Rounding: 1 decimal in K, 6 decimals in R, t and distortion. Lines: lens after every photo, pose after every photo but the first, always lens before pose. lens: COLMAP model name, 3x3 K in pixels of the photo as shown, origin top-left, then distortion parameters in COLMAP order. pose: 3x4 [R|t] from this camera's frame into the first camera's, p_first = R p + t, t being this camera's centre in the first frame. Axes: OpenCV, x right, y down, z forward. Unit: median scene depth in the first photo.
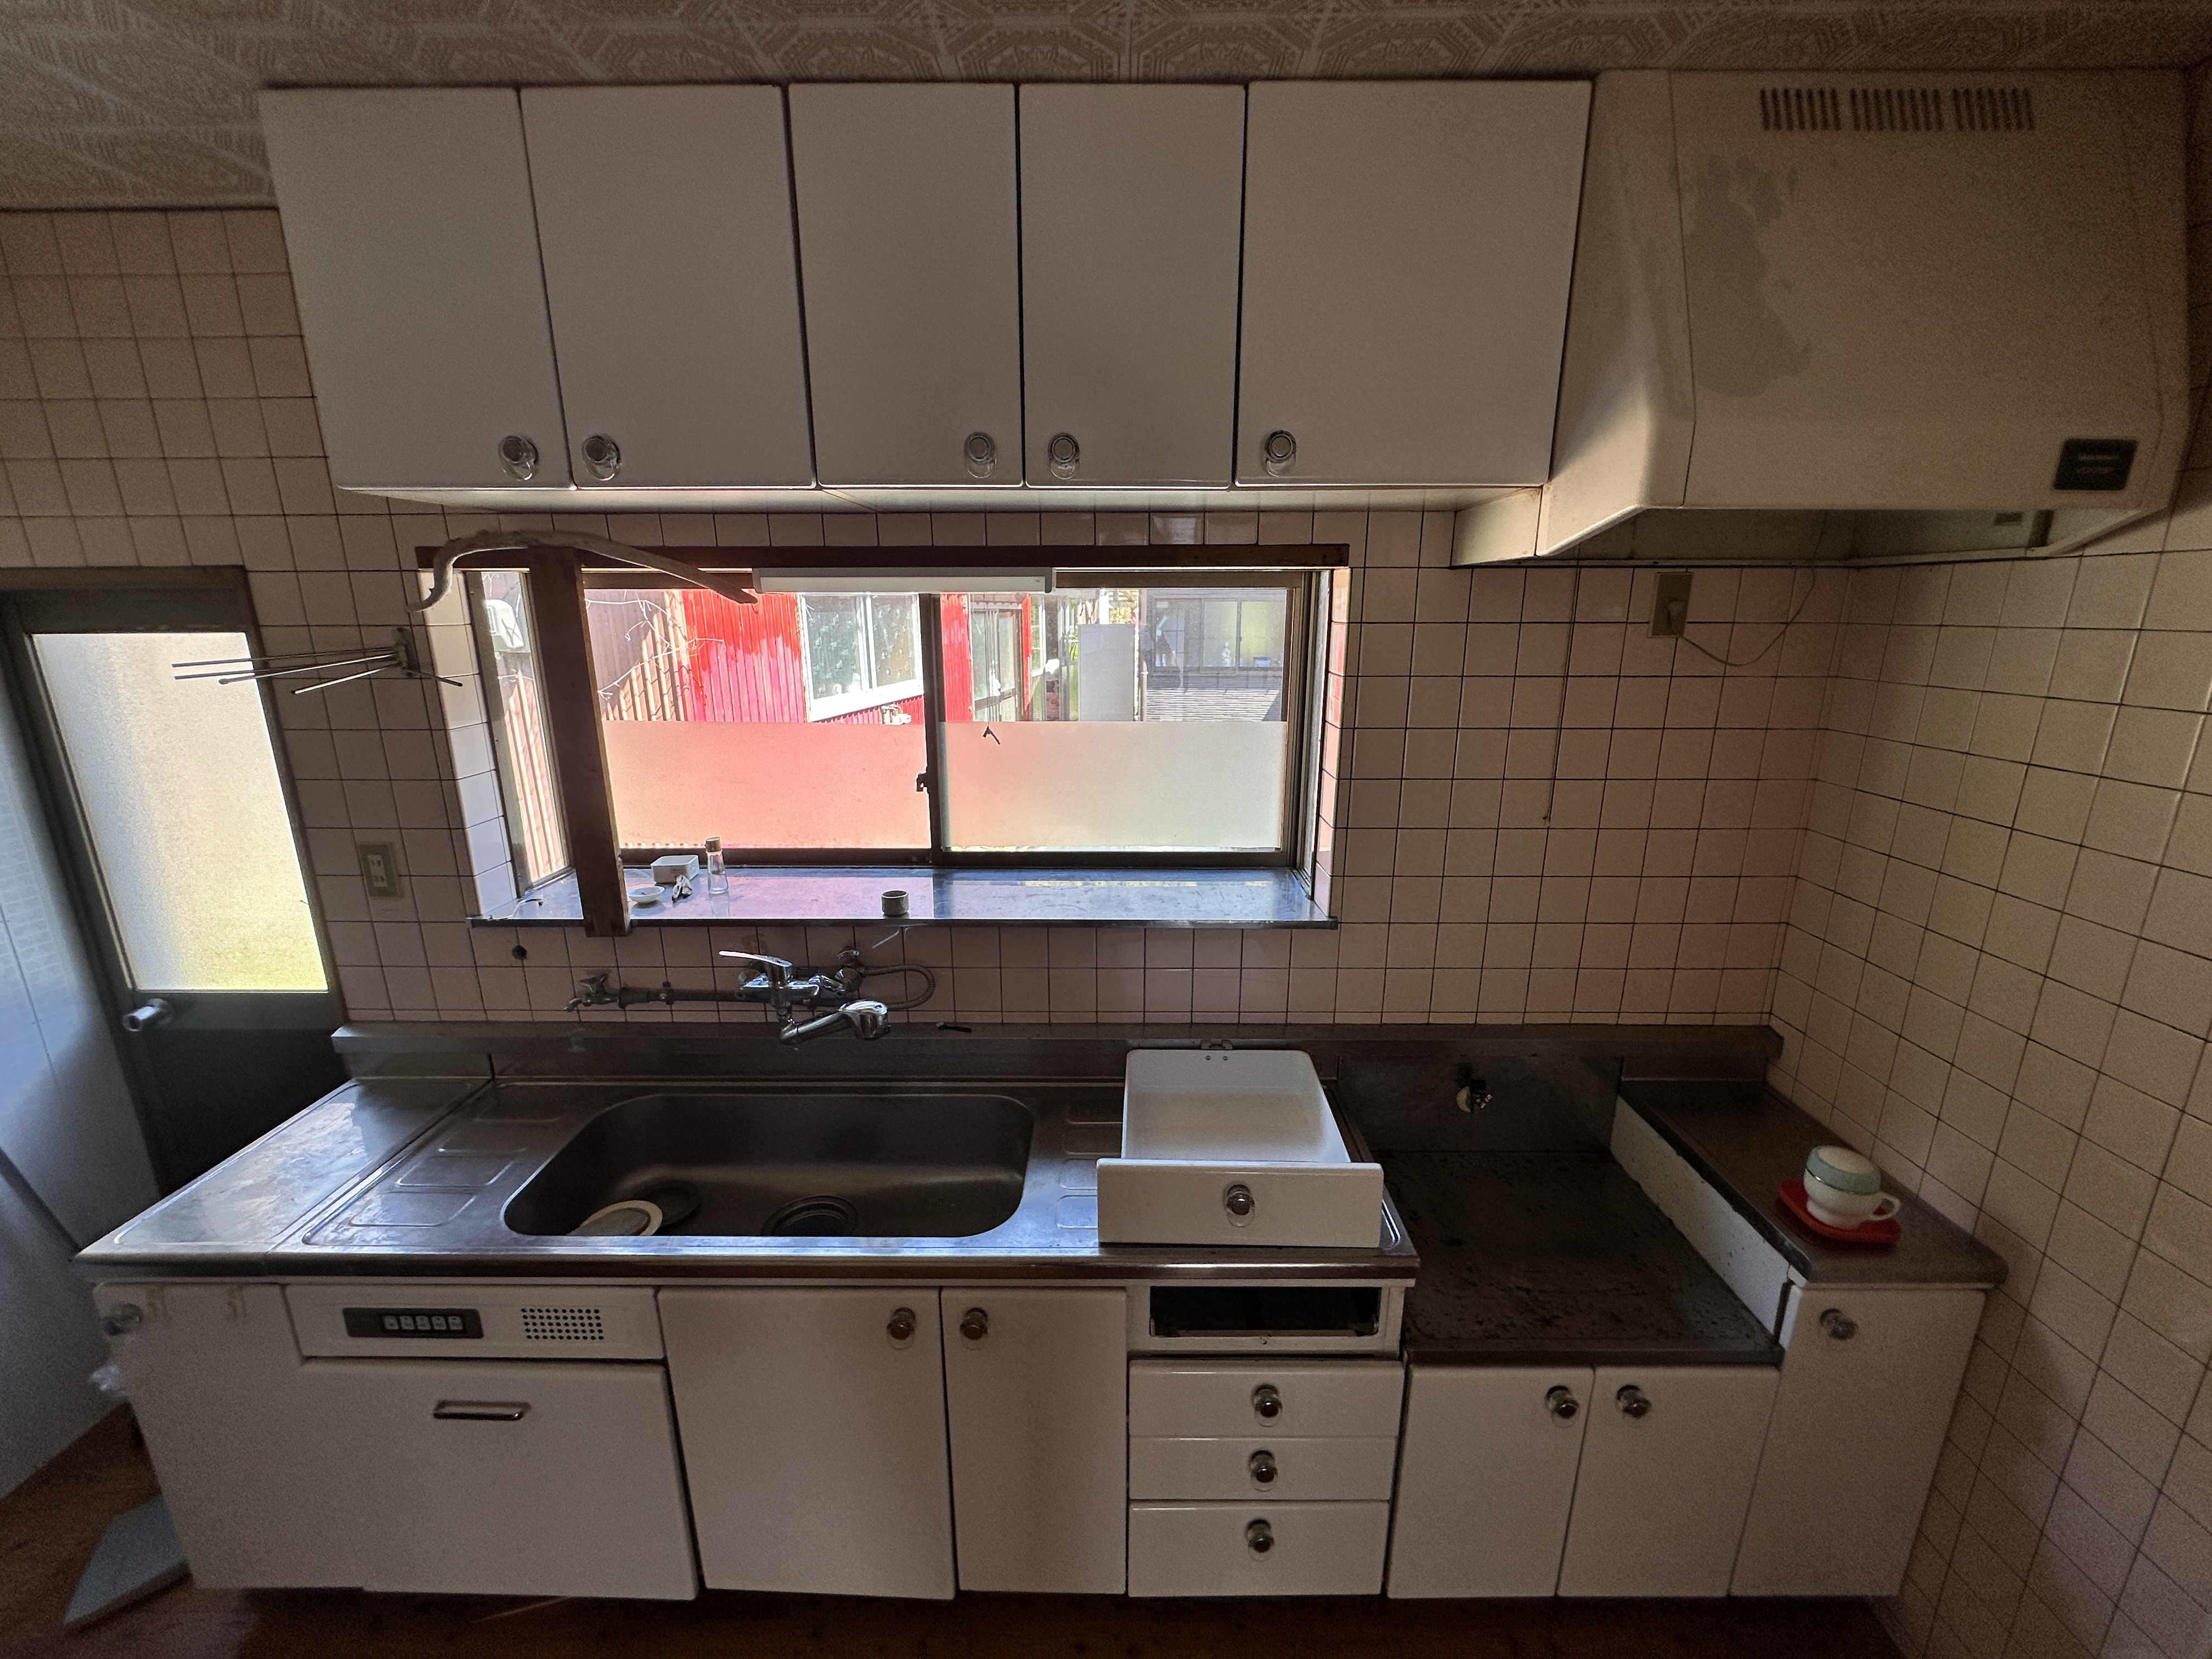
lens RADIAL K [[885.0, 0, 1108.7], [0, 885.0, 830.1], [0, 0, 1]] dist [-0.006722, 0.000198]
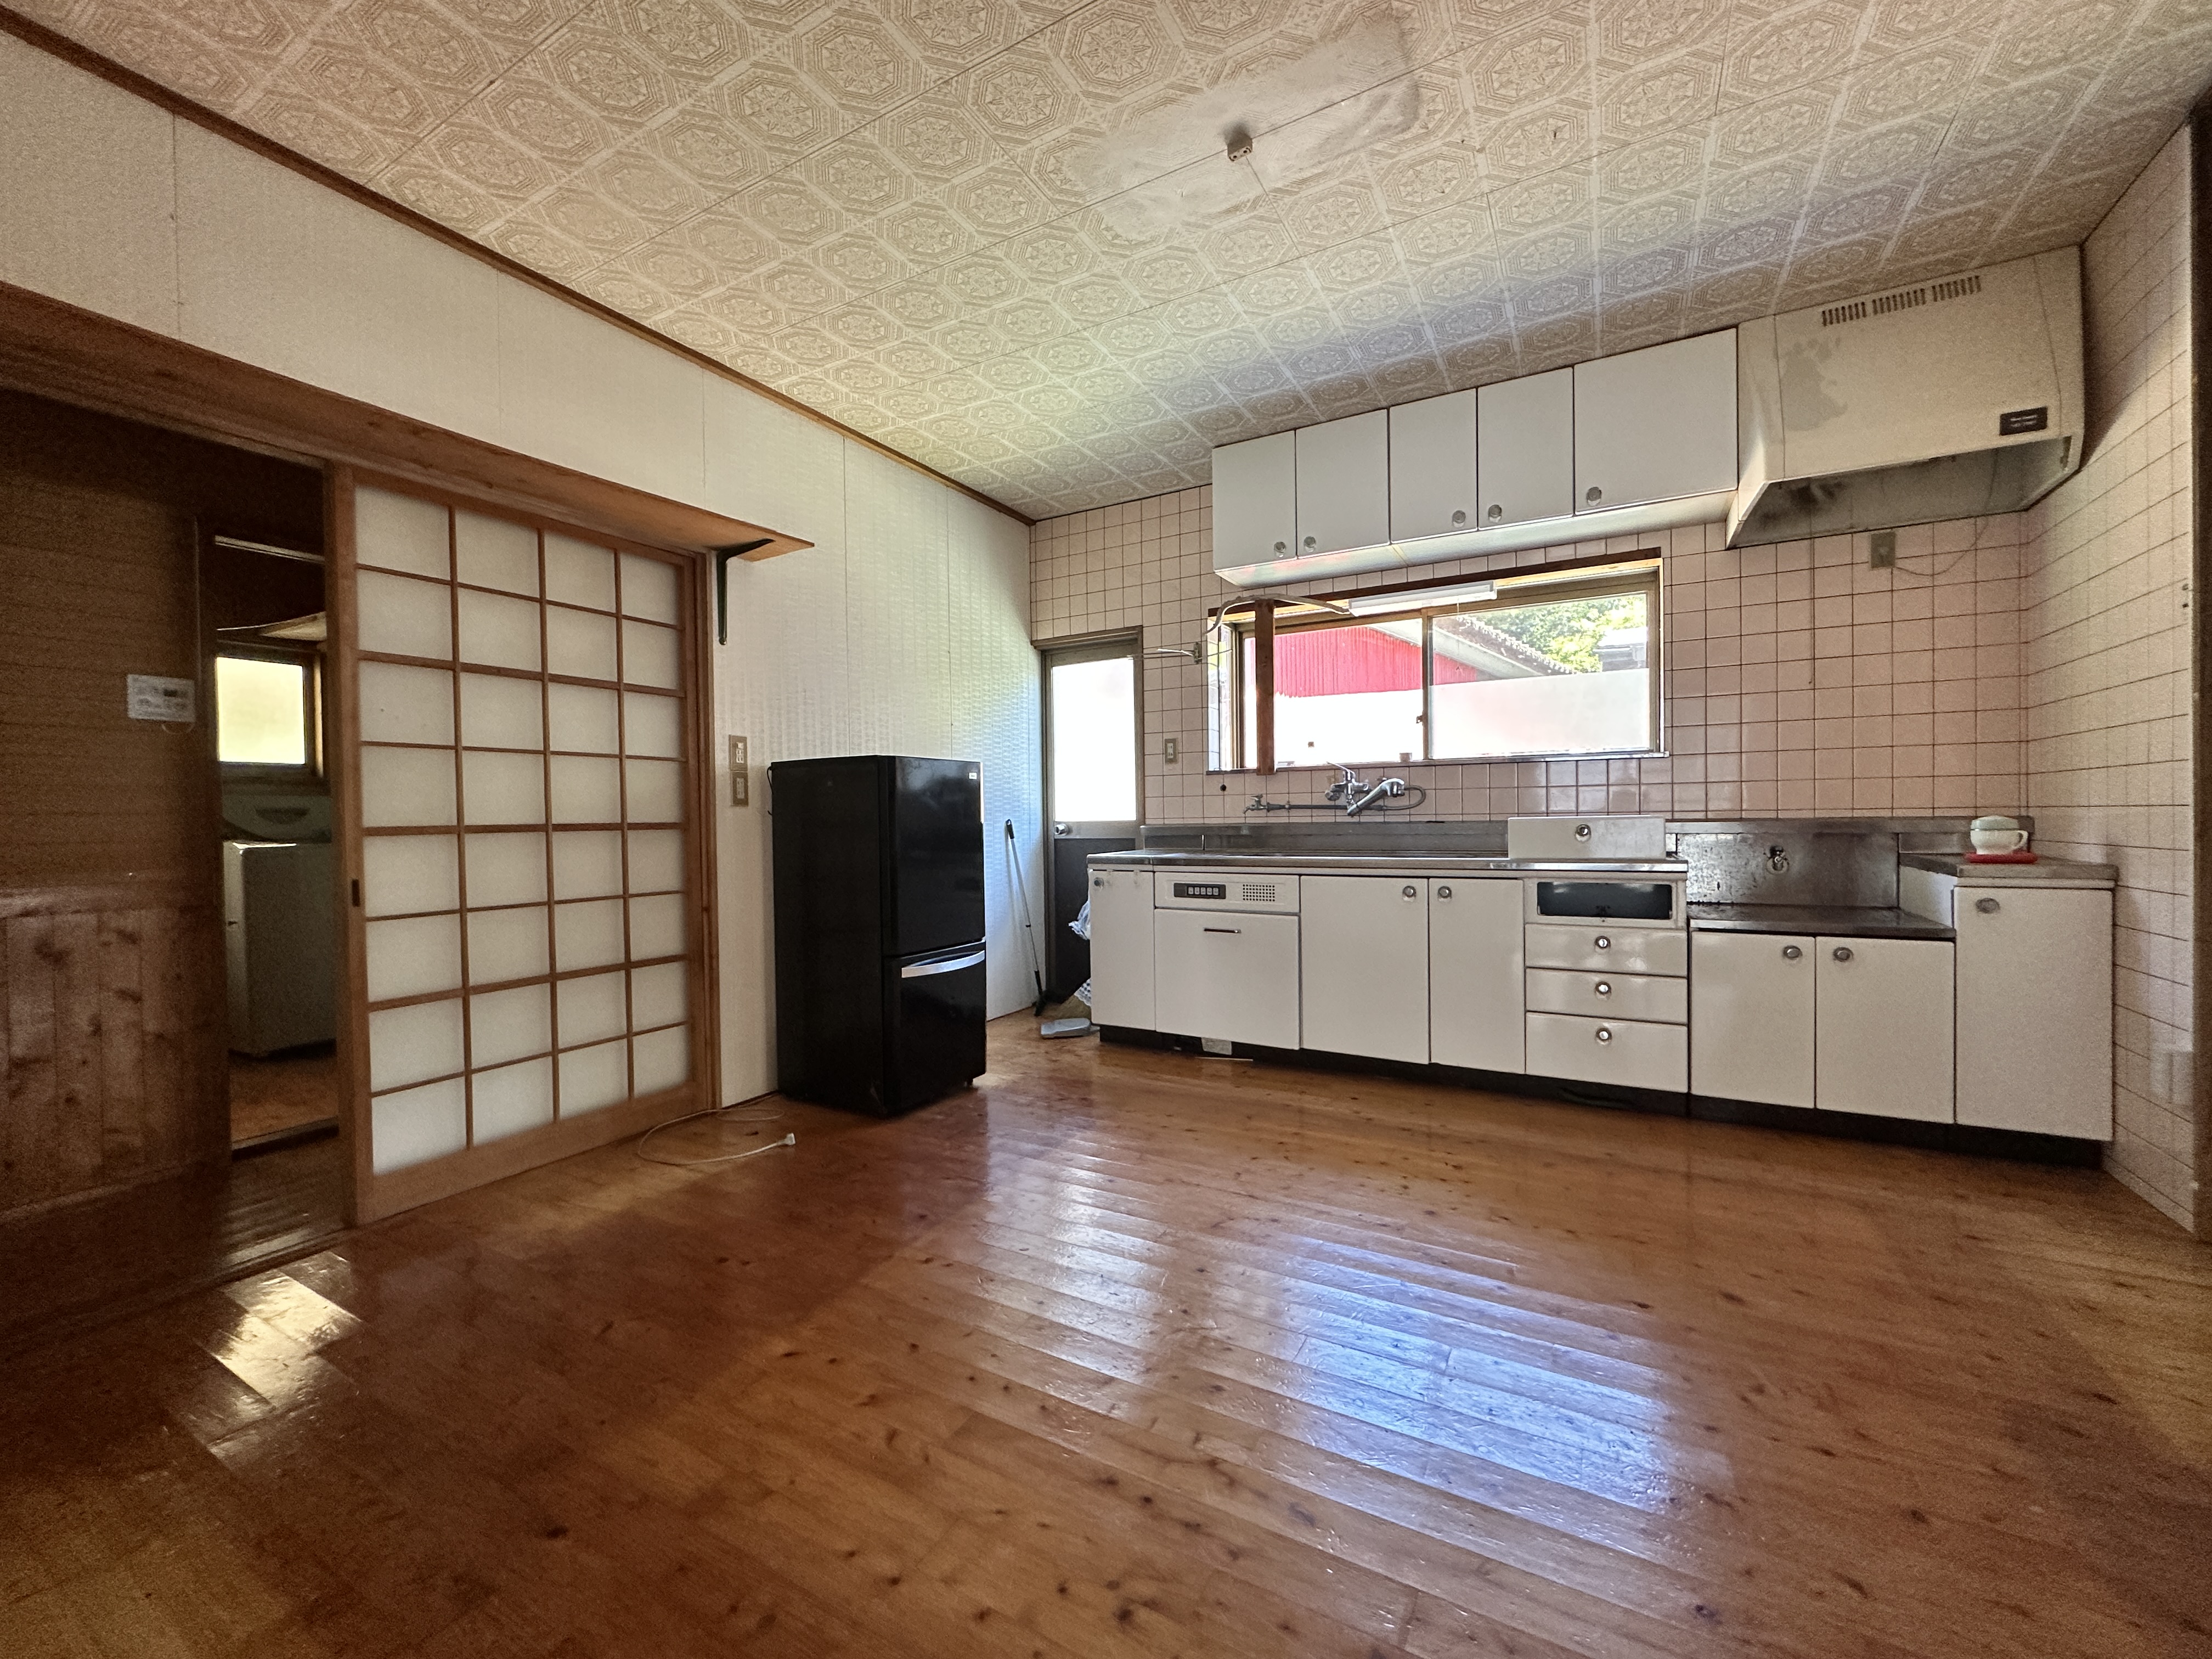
lens RADIAL K [[885.0, 0, 1105.7], [0, 885.0, 830.3], [0, 0, 1]] dist [-0.006722, 0.000198]
pose [[0.873141, -0.004376, -0.487448, 0.158167], [-0.107309, 0.973704, -0.200960, 0.838297], [0.475509, 0.227774, 0.849712, -1.127316]]
